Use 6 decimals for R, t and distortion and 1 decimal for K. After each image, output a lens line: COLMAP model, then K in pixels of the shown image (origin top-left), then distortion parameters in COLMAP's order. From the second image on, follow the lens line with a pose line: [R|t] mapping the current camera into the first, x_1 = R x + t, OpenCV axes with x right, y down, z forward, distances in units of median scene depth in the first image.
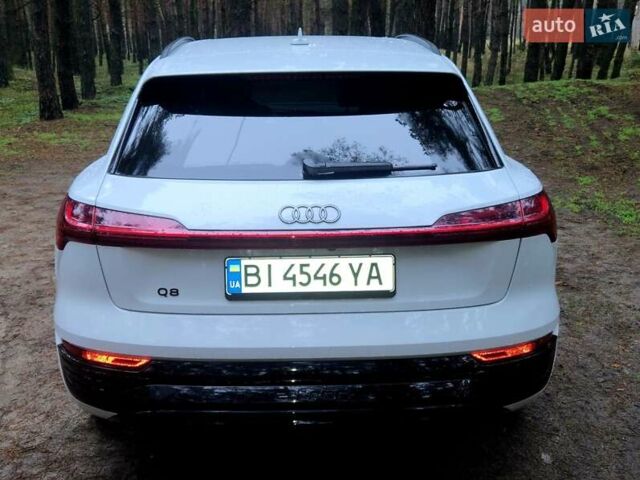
lens RADIAL K [[793.5, 0, 320.6], [0, 793.5, 238.4], [0, 0, 1]] dist [-0.027762, 0.000000]
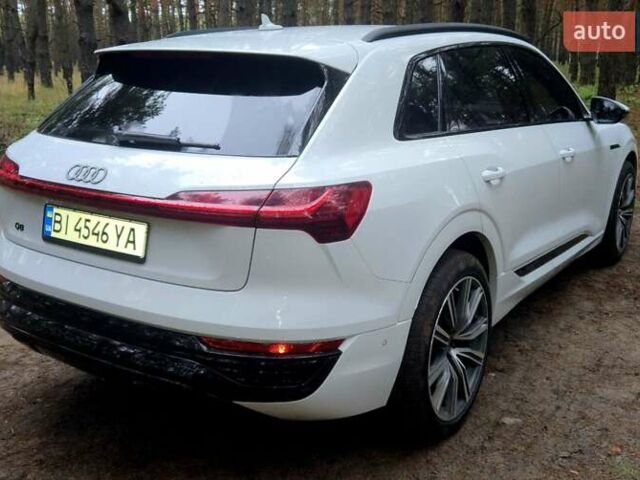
lens RADIAL K [[793.5, 0, 319.8], [0, 793.5, 236.8], [0, 0, 1]] dist [-0.027762, 0.000000]
pose [[0.808402, 0.159100, -0.566722, 0.868604], [-0.164660, 0.985465, 0.041777, -0.043046], [0.565132, 0.059544, 0.822849, 0.274021]]
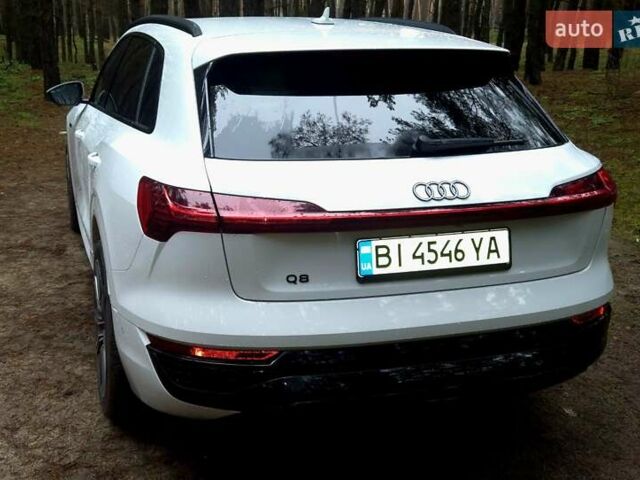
lens RADIAL K [[793.5, 0, 313.4], [0, 793.5, 245.6], [0, 0, 1]] dist [-0.027762, 0.000000]
pose [[0.961831, -0.053926, 0.268279, -0.432066], [0.046755, 0.998359, 0.033053, -0.002908], [-0.269622, -0.019248, 0.962774, 0.074306]]
